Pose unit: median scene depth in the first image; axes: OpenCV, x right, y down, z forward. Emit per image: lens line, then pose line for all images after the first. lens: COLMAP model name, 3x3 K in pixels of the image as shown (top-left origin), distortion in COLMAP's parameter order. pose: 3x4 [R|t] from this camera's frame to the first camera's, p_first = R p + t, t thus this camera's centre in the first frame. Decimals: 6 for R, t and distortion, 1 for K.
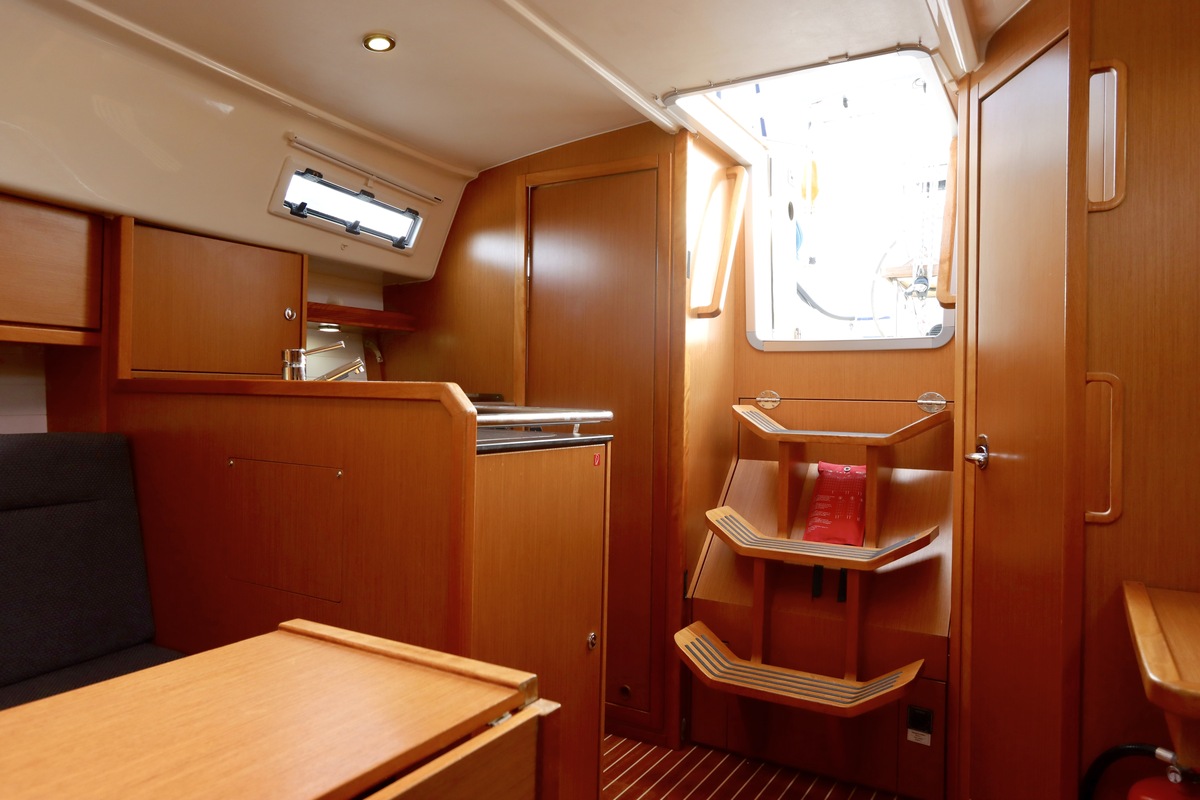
lens RADIAL K [[807.7, 0, 601.8], [0, 807.7, 400.6], [0, 0, 1]] dist [-0.020784, 0.017152]
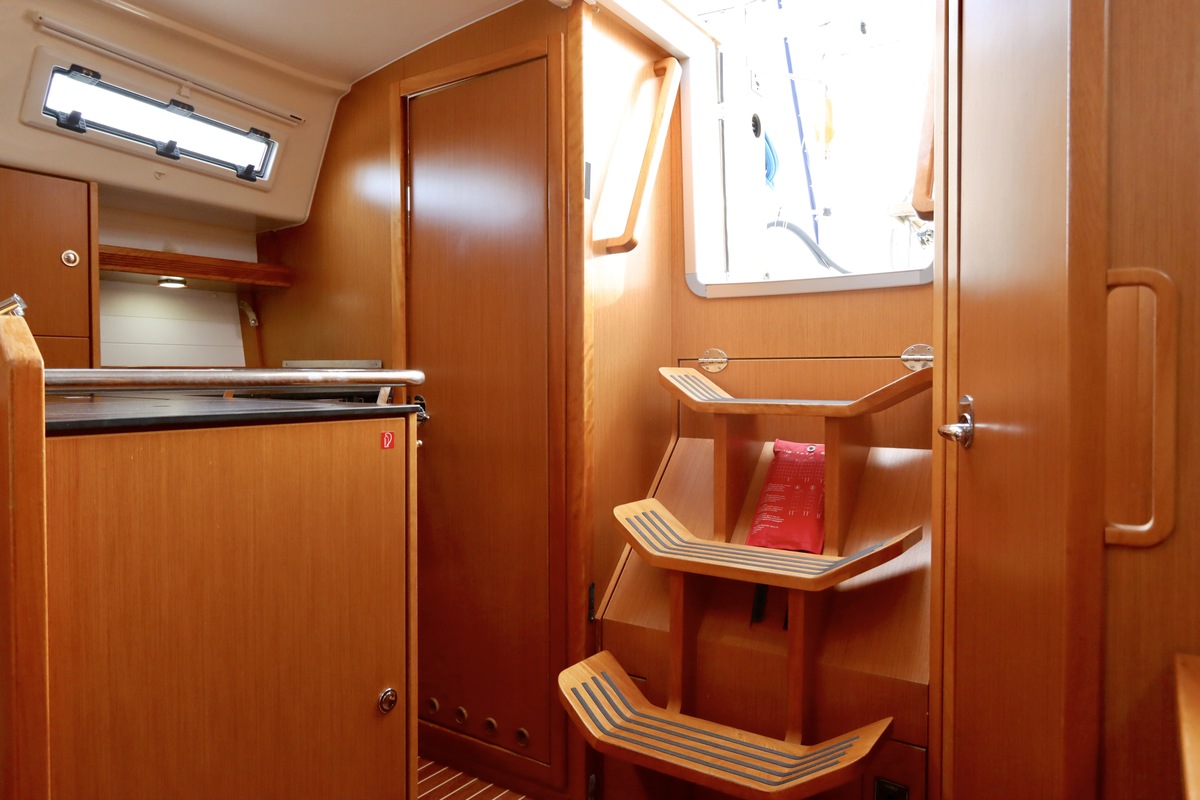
lens RADIAL K [[807.7, 0, 599.1], [0, 807.7, 399.9], [0, 0, 1]] dist [-0.020784, 0.017152]
pose [[0.997555, -0.013998, -0.068464, 0.167339], [0.015488, 0.999654, 0.021276, 0.020576], [0.068142, -0.022284, 0.997427, 0.244265]]
